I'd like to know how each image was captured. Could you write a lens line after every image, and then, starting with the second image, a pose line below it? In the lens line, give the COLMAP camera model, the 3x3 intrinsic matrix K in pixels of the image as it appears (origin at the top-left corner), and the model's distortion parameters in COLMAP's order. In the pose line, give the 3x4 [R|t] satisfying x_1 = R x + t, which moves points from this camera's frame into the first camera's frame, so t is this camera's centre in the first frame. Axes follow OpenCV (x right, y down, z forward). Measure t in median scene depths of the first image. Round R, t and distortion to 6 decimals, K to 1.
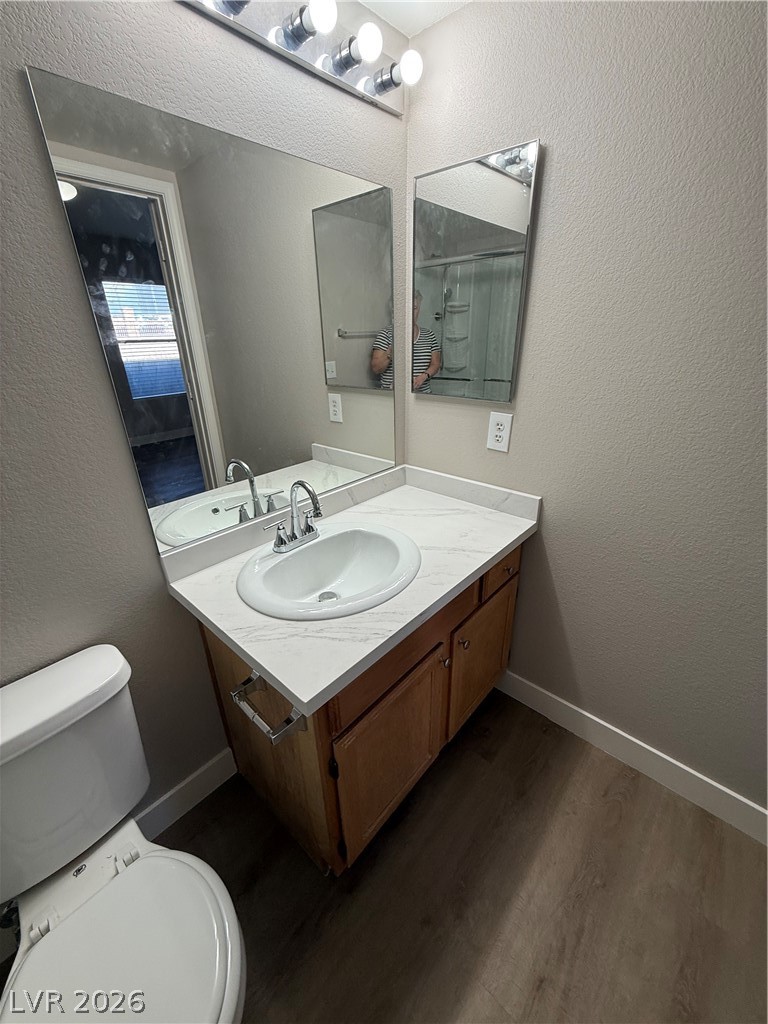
lens RADIAL K [[410.7, 0, 380.3], [0, 410.7, 511.8], [0, 0, 1]] dist [-0.002069, -0.000268]
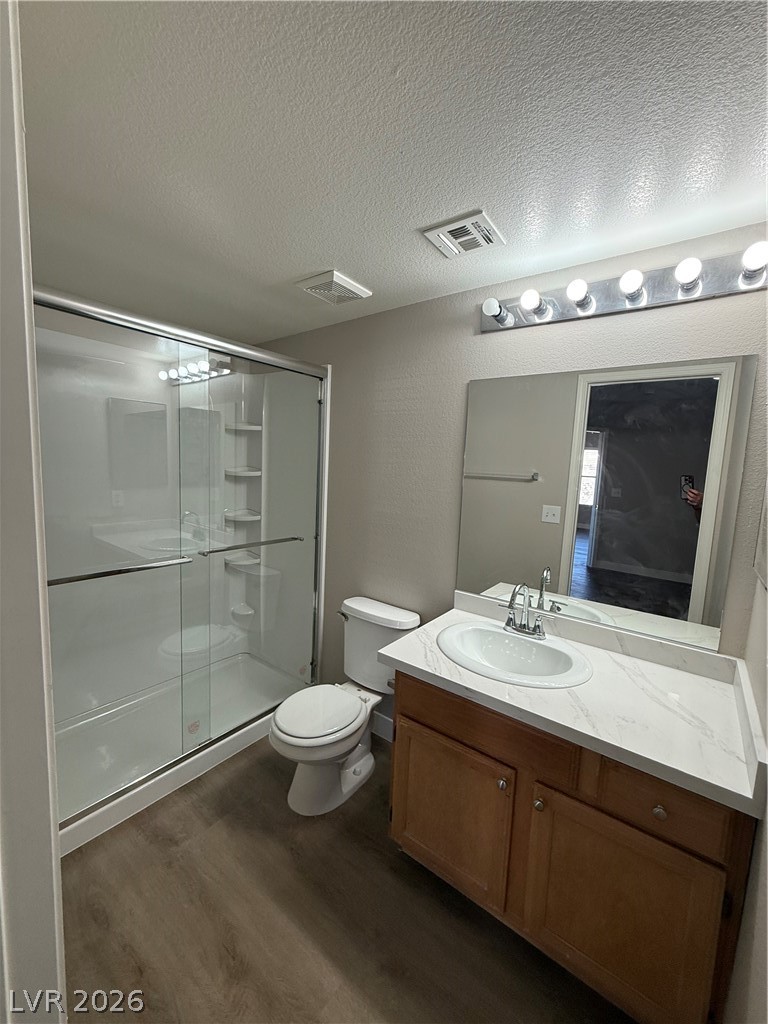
lens RADIAL K [[410.7, 0, 399.9], [0, 410.7, 510.8], [0, 0, 1]] dist [-0.002069, -0.000268]
pose [[0.120687, 0.144948, -0.982051, 0.816000], [-0.448032, 0.890746, 0.076412, -0.162318], [0.885834, 0.430769, 0.172443, 0.231712]]
